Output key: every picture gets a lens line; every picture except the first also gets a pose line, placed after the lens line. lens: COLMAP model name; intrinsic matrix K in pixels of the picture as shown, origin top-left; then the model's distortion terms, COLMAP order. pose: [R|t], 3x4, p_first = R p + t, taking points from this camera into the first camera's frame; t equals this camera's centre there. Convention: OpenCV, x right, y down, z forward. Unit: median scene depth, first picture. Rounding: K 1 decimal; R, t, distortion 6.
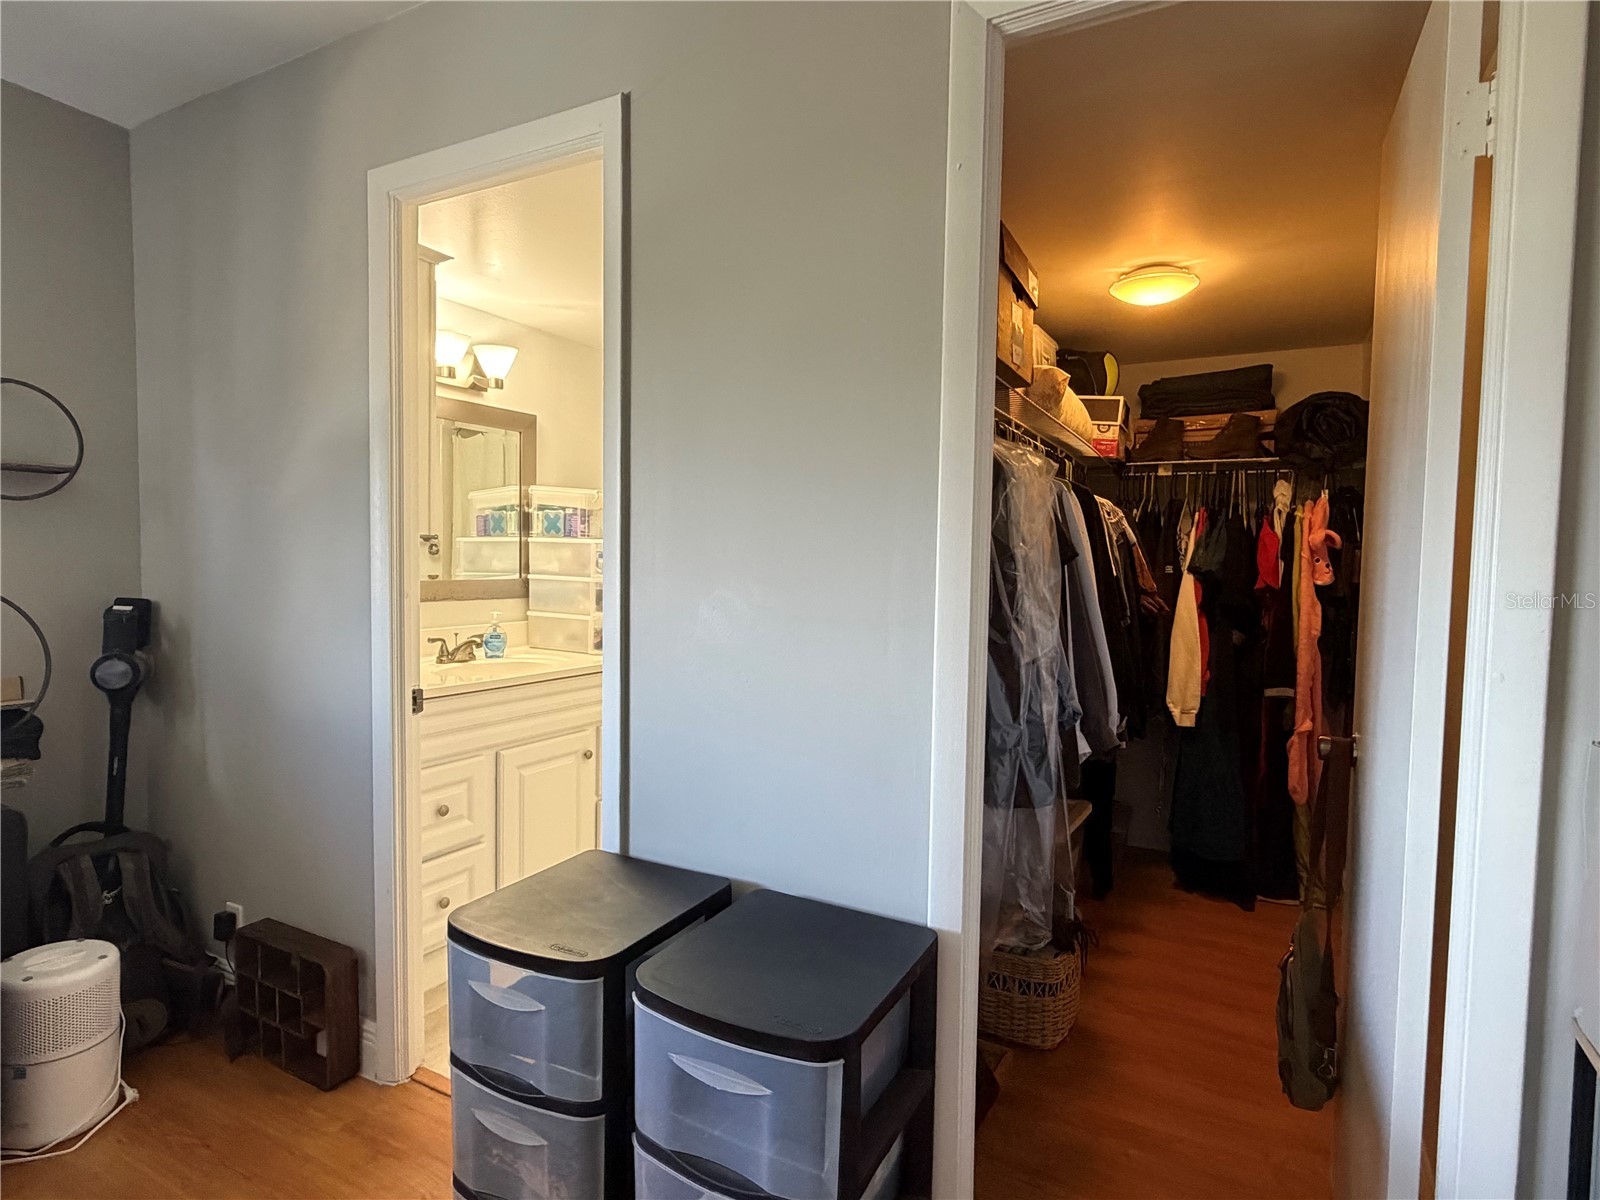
lens RADIAL K [[860.9, 0, 800.0], [0, 860.9, 600.0], [0, 0, 1]] dist [-0.000166, 0.000054]
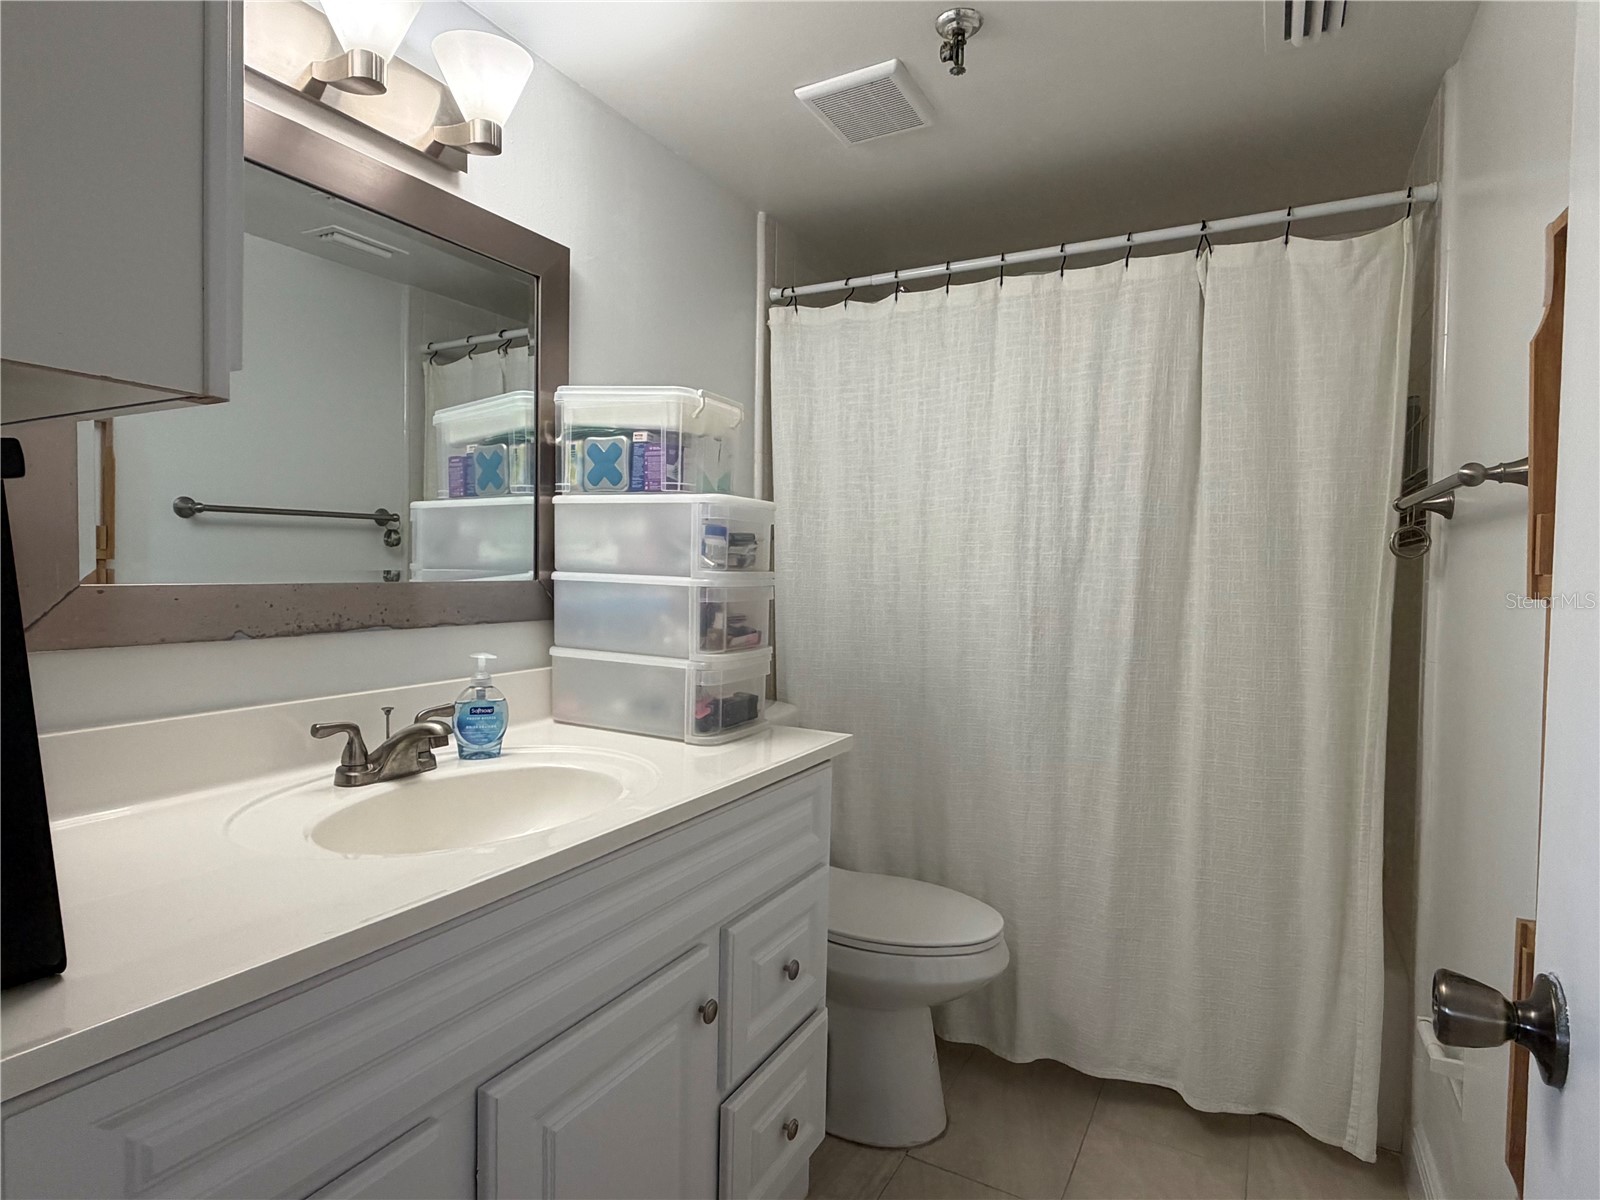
lens RADIAL K [[860.9, 0, 800.0], [0, 860.9, 600.0], [0, 0, 1]] dist [-0.000166, 0.000054]
pose [[1.000000, -0.000168, -0.000676, -0.178652], [0.000161, 0.999941, -0.010859, -0.008792], [0.000678, 0.010859, 0.999941, 0.523440]]
